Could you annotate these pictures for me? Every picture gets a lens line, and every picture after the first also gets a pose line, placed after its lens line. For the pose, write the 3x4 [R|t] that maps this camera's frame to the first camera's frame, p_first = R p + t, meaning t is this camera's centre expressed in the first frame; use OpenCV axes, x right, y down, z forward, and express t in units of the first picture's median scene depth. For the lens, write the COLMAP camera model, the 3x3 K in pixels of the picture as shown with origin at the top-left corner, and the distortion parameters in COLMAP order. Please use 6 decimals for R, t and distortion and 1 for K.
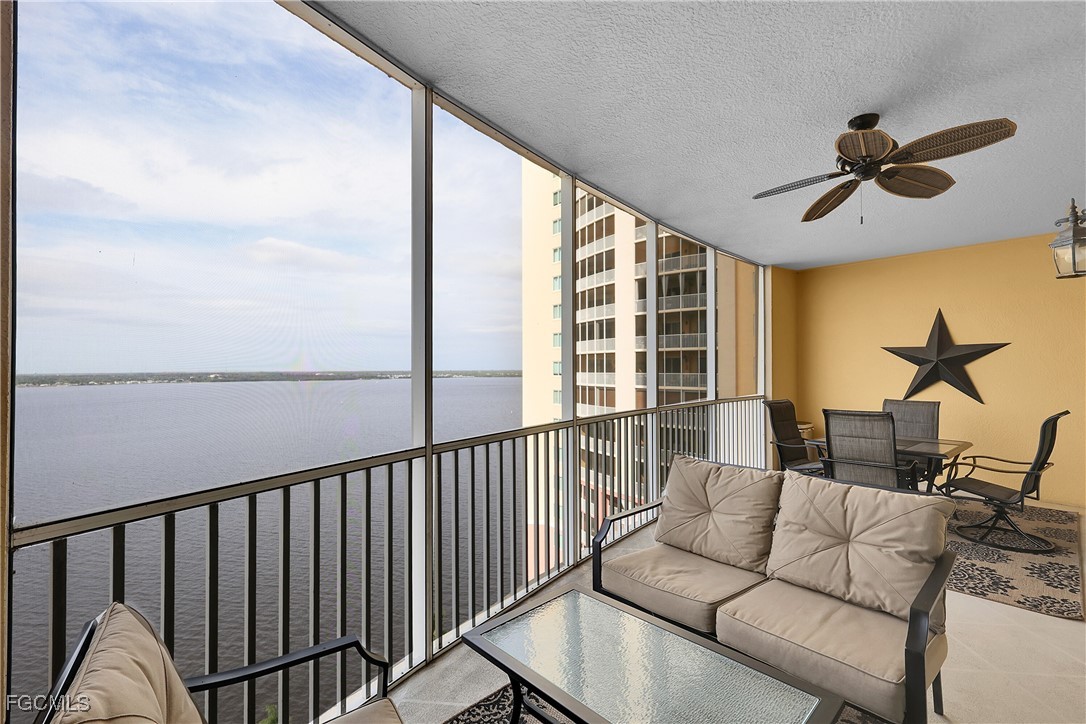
lens RADIAL K [[471.9, 0, 548.4], [0, 471.9, 363.0], [0, 0, 1]] dist [0.003127, 0.000289]
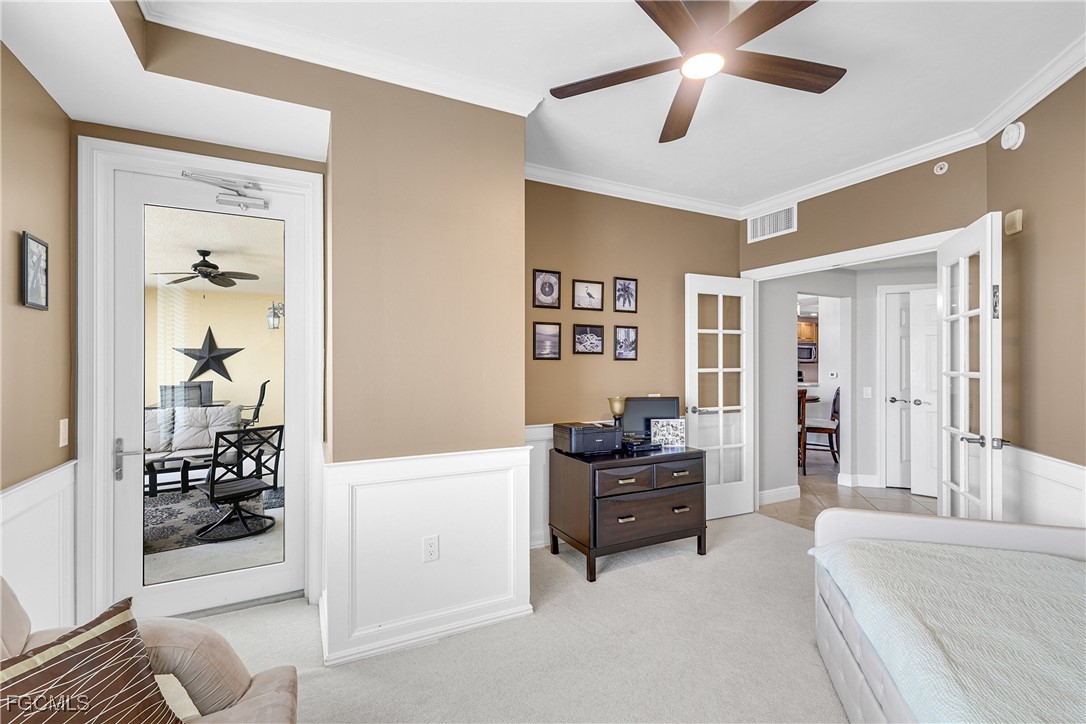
lens RADIAL K [[494.9, 0, 549.0], [0, 494.9, 361.6], [0, 0, 1]] dist [0.002347, 0.000138]
pose [[0.209284, 0.000210, 0.977855, -0.664107], [-0.004729, 0.999989, 0.000798, 0.003125], [-0.977843, -0.004791, 0.209283, -0.567307]]
